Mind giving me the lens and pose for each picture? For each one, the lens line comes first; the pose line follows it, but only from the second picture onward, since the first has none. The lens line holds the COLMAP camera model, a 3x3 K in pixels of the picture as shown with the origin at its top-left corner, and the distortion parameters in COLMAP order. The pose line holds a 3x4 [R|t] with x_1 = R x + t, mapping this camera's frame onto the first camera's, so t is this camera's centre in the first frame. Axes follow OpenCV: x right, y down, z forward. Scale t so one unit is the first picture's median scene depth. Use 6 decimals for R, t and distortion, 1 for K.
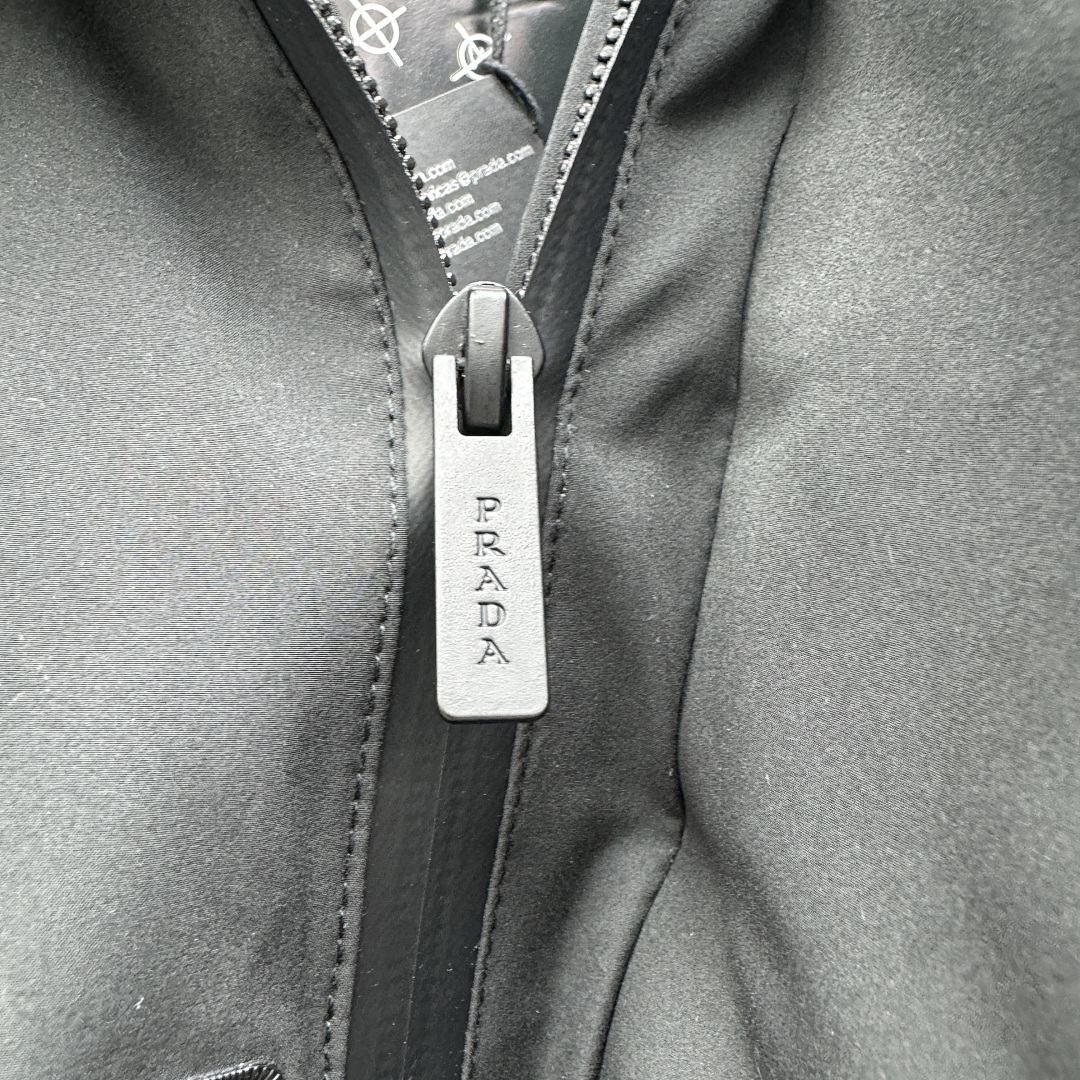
lens RADIAL K [[956.1, 0, 540.0], [0, 956.1, 540.0], [0, 0, 1]] dist [-0.002896, -0.004331]
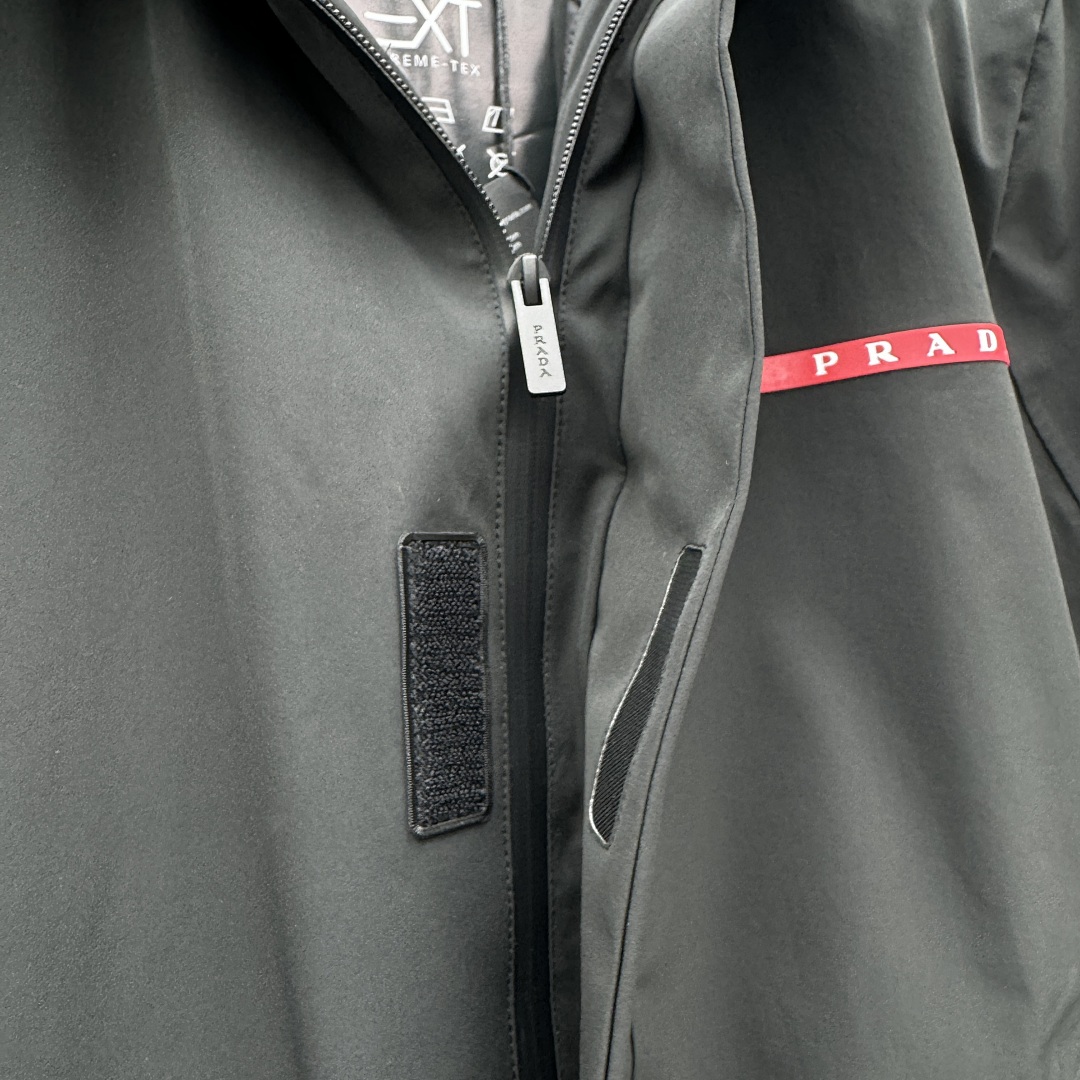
lens RADIAL K [[956.1, 0, 540.0], [0, 956.1, 540.0], [0, 0, 1]] dist [-0.002896, -0.004331]
pose [[0.994663, -0.103177, -0.000851, -0.099113], [0.102976, 0.993175, -0.054768, 0.665638], [0.006496, 0.054388, 0.998499, -1.607614]]
